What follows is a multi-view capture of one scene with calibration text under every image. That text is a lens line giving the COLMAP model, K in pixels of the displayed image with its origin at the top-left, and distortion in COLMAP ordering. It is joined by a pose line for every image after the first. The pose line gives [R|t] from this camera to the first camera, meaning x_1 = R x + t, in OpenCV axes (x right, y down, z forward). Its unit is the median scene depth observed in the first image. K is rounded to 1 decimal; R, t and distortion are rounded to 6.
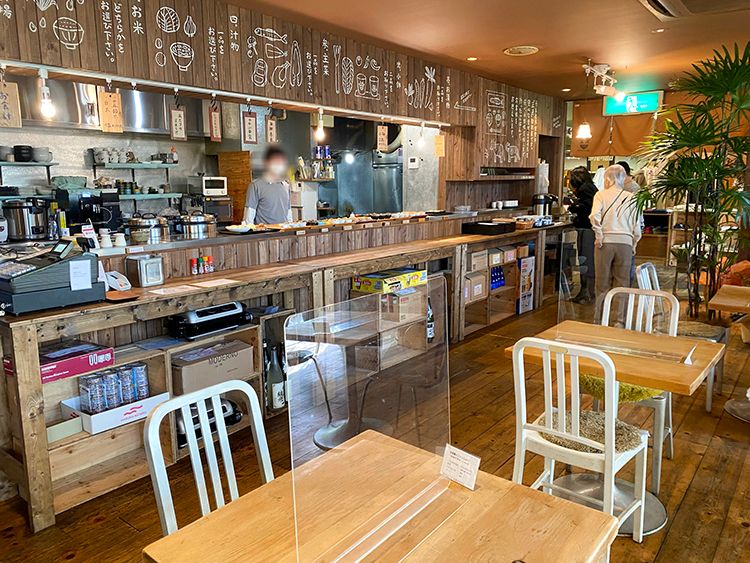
lens RADIAL K [[578.9, 0, 375.0], [0, 578.9, 281.5], [0, 0, 1]] dist [0.000922, -0.002525]
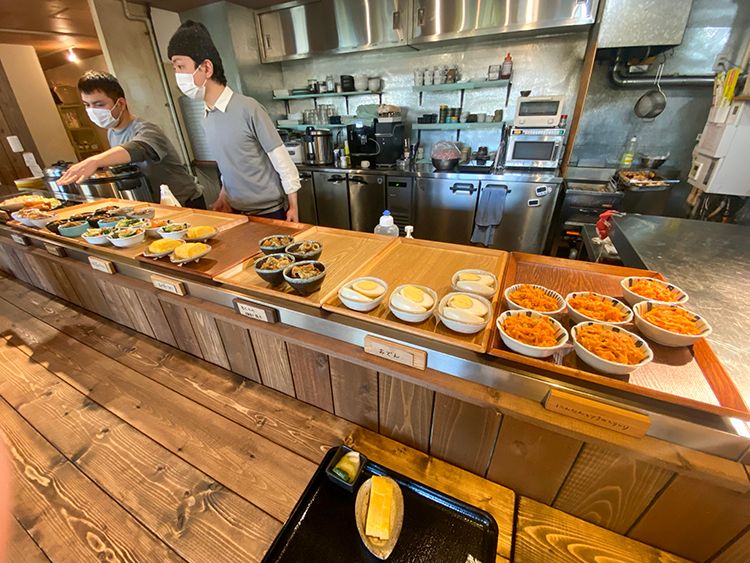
lens RADIAL K [[305.0, 0, 375.0], [0, 305.0, 281.5], [0, 0, 1]] dist [-0.000059, -0.000010]
pose [[0.209425, 0.468598, -0.858229, 0.091685], [-0.140873, 0.882995, 0.447744, -0.127268], [0.967624, 0.027133, 0.250934, 0.762392]]
